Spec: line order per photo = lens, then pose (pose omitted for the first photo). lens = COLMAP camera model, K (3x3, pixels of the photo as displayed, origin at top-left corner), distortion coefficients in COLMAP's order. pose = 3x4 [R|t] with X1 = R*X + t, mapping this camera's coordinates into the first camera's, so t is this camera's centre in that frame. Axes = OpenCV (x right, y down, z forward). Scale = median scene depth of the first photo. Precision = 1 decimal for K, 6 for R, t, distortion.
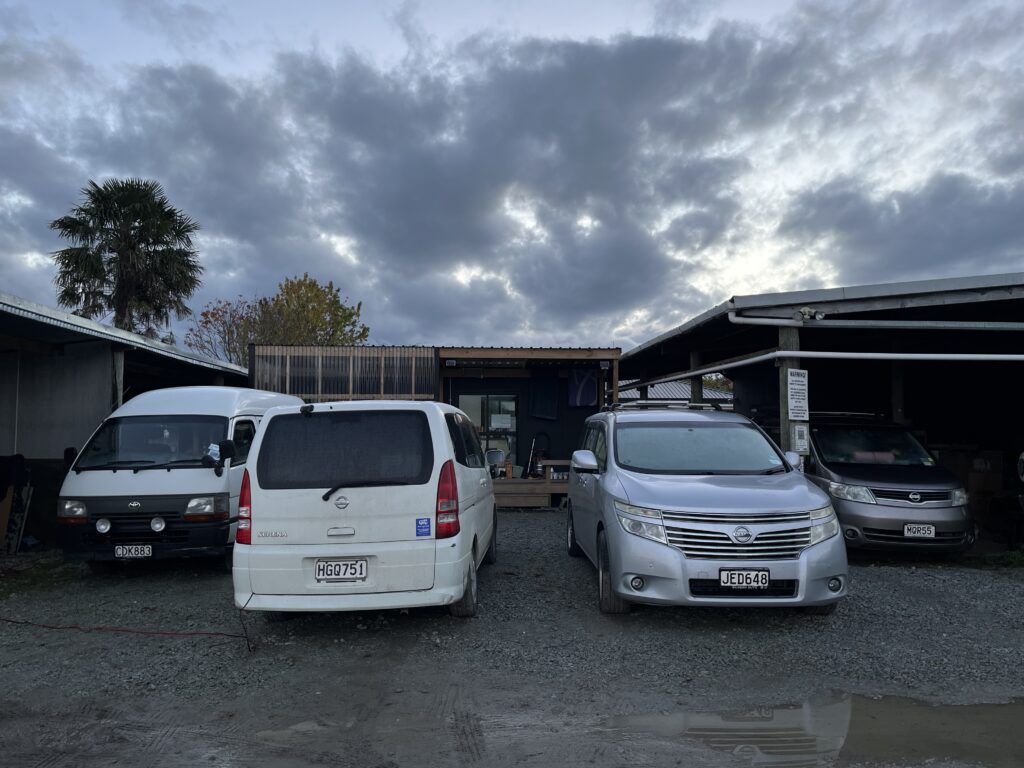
lens RADIAL K [[757.8, 0, 513.4], [0, 757.8, 385.3], [0, 0, 1]] dist [0.006706, -0.000044]
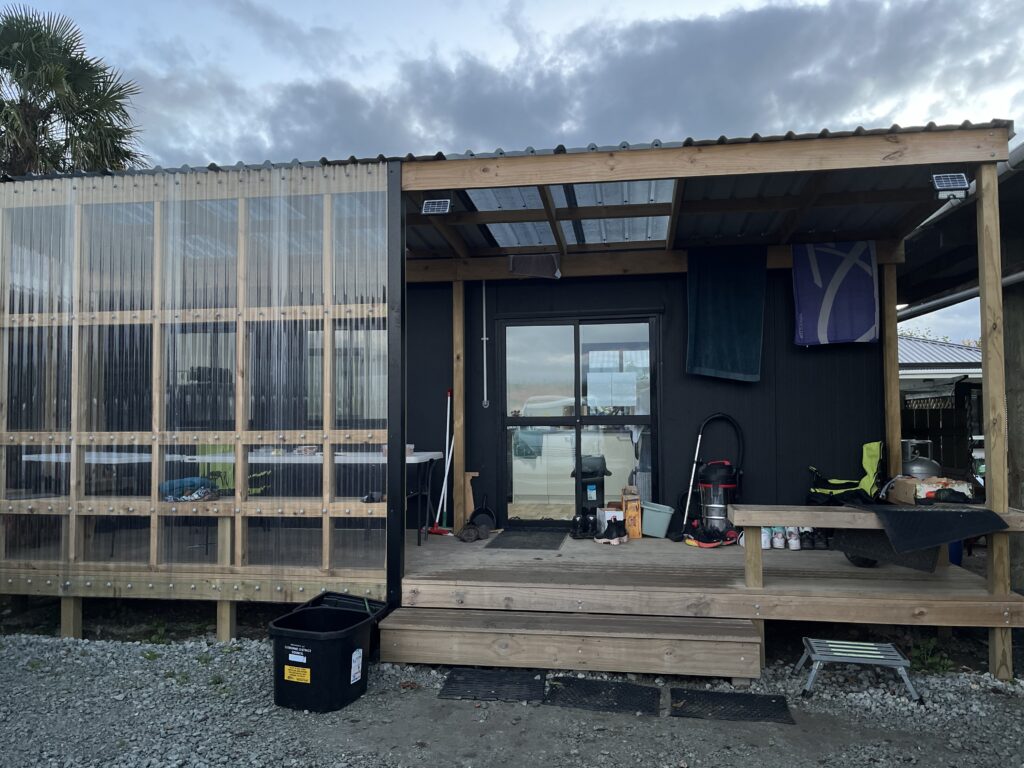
lens RADIAL K [[757.8, 0, 509.4], [0, 757.8, 381.2], [0, 0, 1]] dist [0.006706, -0.000044]
pose [[0.978771, -0.014541, -0.204439, 0.012189], [0.017860, 0.999737, 0.014403, 0.037202], [0.204176, -0.017749, 0.978773, 0.611844]]
